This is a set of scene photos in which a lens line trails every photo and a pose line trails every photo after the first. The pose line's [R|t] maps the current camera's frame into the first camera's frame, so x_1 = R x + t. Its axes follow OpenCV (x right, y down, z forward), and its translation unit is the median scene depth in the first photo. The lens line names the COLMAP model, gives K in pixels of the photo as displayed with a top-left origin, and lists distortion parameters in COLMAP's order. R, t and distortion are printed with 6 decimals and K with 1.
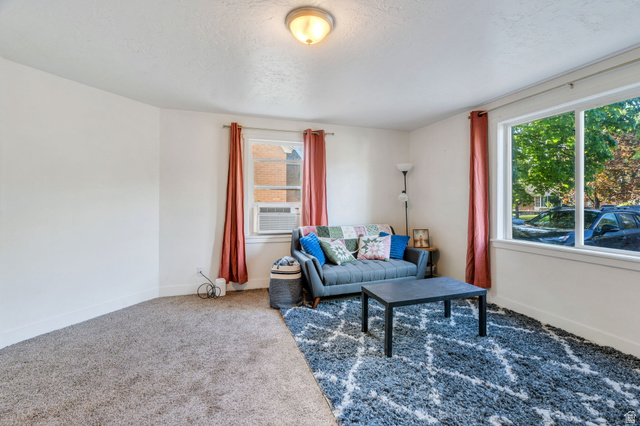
lens RADIAL K [[287.3, 0, 322.4], [0, 287.3, 211.1], [0, 0, 1]] dist [-0.000948, -0.000262]
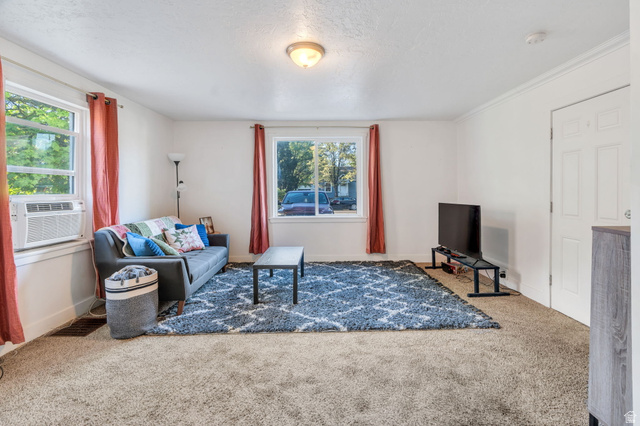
lens RADIAL K [[293.2, 0, 321.3], [0, 293.2, 199.0], [0, 0, 1]] dist [-0.001967, 0.000694]
pose [[0.316703, -0.029326, 0.948071, -0.603395], [0.042340, 0.998963, 0.016757, -0.006427], [-0.947579, 0.034834, 0.317616, 0.250592]]
